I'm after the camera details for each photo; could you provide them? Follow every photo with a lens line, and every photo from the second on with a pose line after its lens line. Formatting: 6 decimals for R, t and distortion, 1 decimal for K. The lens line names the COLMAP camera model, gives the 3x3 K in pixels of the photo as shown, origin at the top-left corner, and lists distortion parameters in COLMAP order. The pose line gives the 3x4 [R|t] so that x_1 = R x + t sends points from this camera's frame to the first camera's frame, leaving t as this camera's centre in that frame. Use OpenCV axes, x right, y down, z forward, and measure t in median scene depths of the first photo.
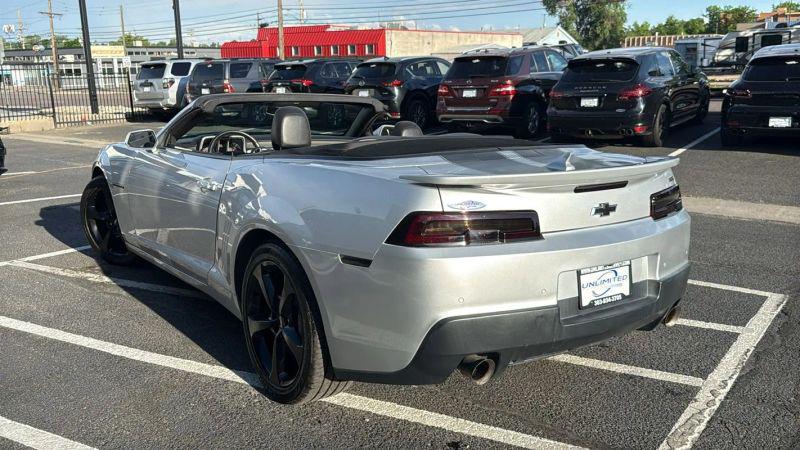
lens RADIAL K [[670.8, 0, 409.3], [0, 670.8, 224.8], [0, 0, 1]] dist [0.120725, -0.208009]
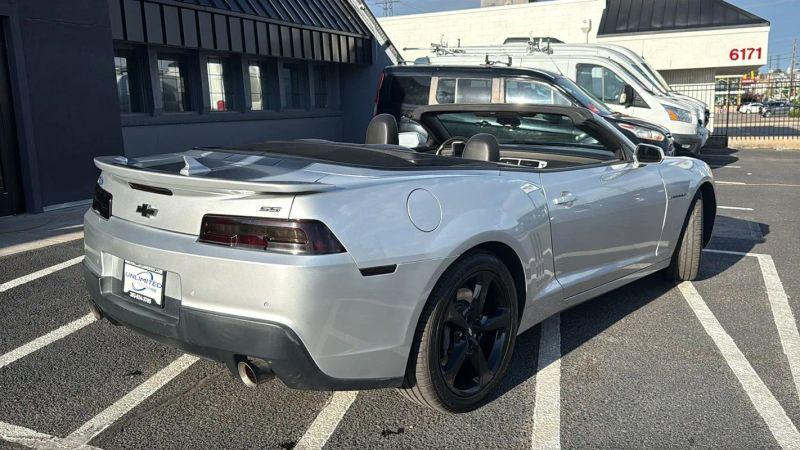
lens RADIAL K [[667.9, 0, 397.3], [0, 667.9, 231.0], [0, 0, 1]] dist [0.098949, -0.206298]
pose [[0.235786, 0.179851, -0.955018, 0.671647], [-0.194176, 0.971628, 0.135039, -0.100962], [0.952208, 0.153602, 0.264019, 0.539362]]
